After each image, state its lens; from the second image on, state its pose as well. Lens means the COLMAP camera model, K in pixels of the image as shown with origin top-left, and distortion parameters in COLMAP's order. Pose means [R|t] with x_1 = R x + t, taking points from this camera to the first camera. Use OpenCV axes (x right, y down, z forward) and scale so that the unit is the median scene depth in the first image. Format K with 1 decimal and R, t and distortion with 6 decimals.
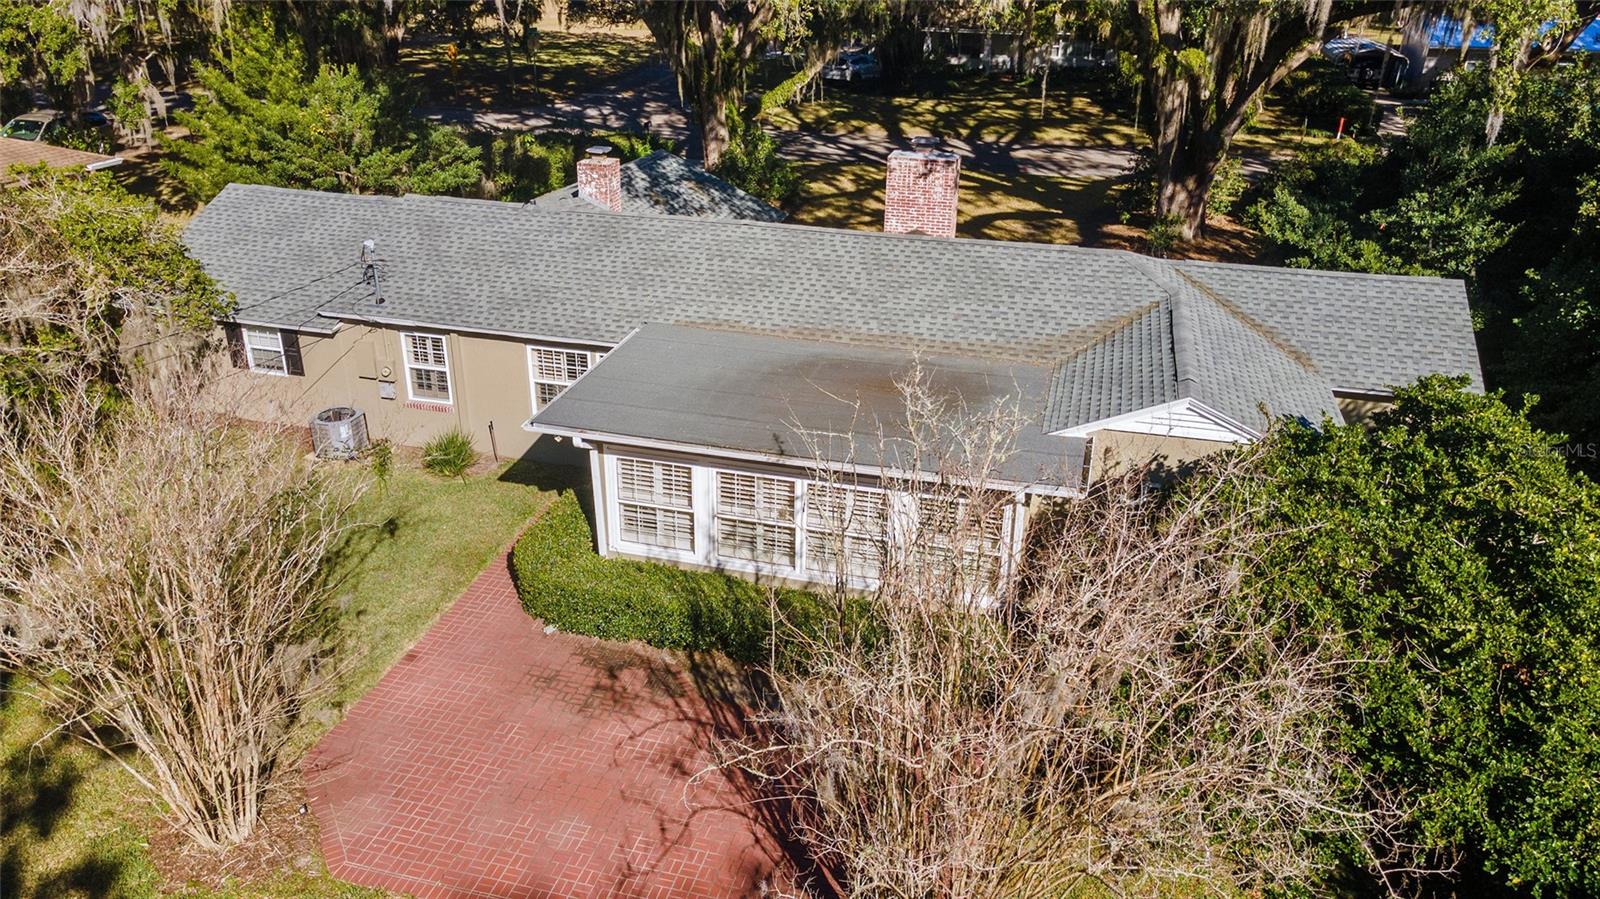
lens RADIAL K [[1119.7, 0, 801.0], [0, 1119.7, 442.7], [0, 0, 1]] dist [0.040721, 0.005674]
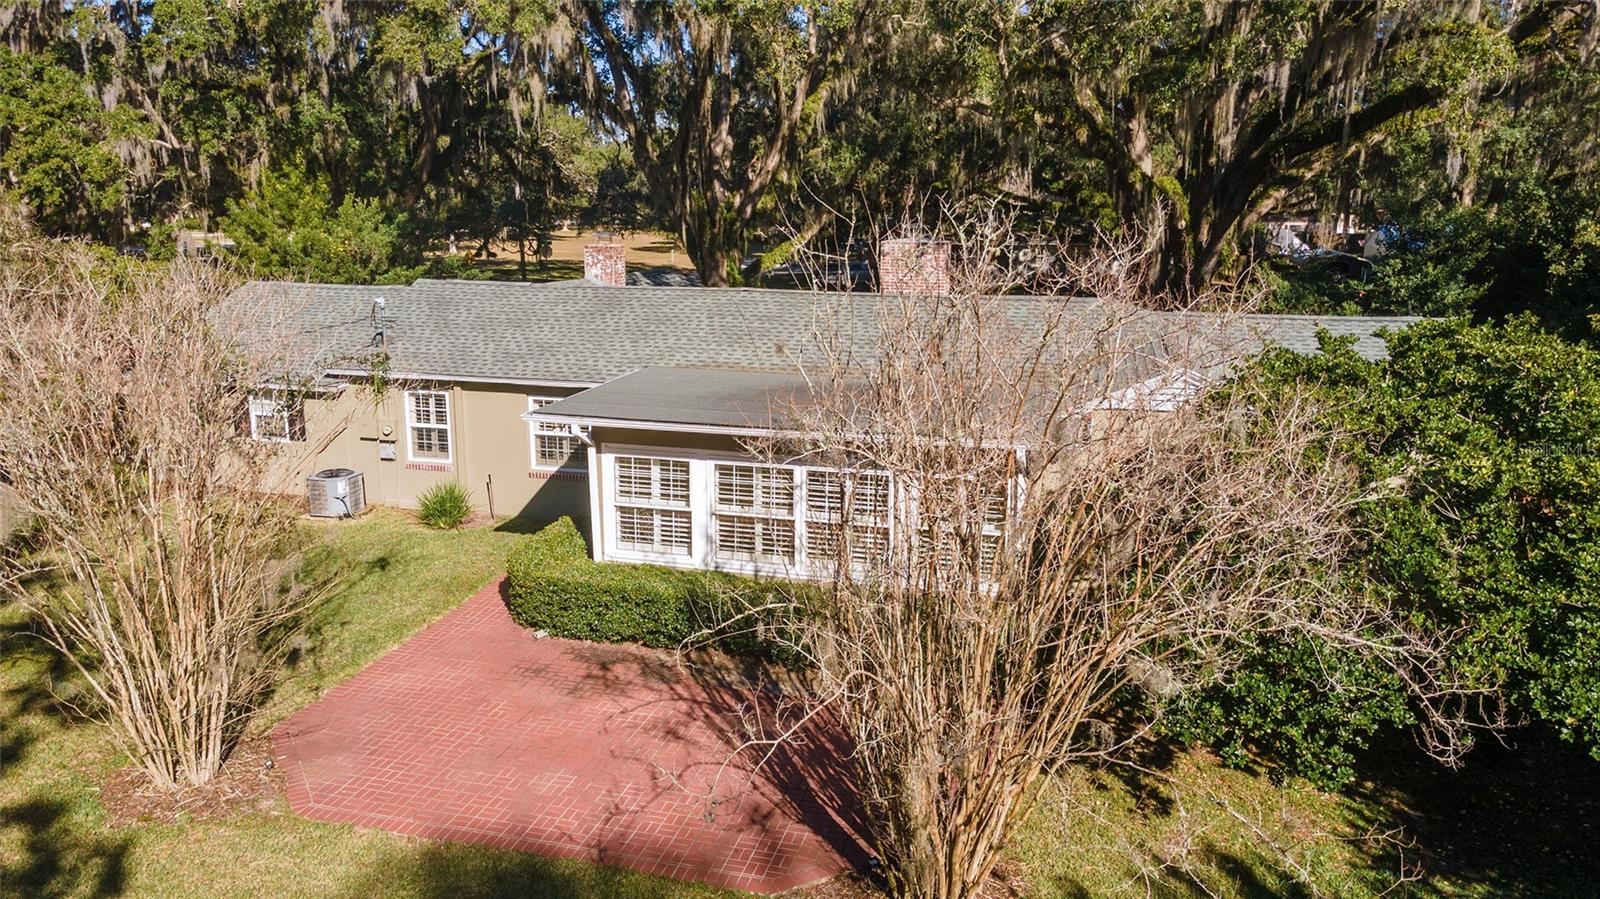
lens RADIAL K [[1119.7, 0, 800.6], [0, 1119.7, 443.7], [0, 0, 1]] dist [0.040721, 0.005674]
pose [[0.999959, -0.009034, -0.000152, 0.000760], [0.008804, 0.978010, -0.208374, 0.201708], [0.002031, 0.208364, 0.978049, 0.024379]]
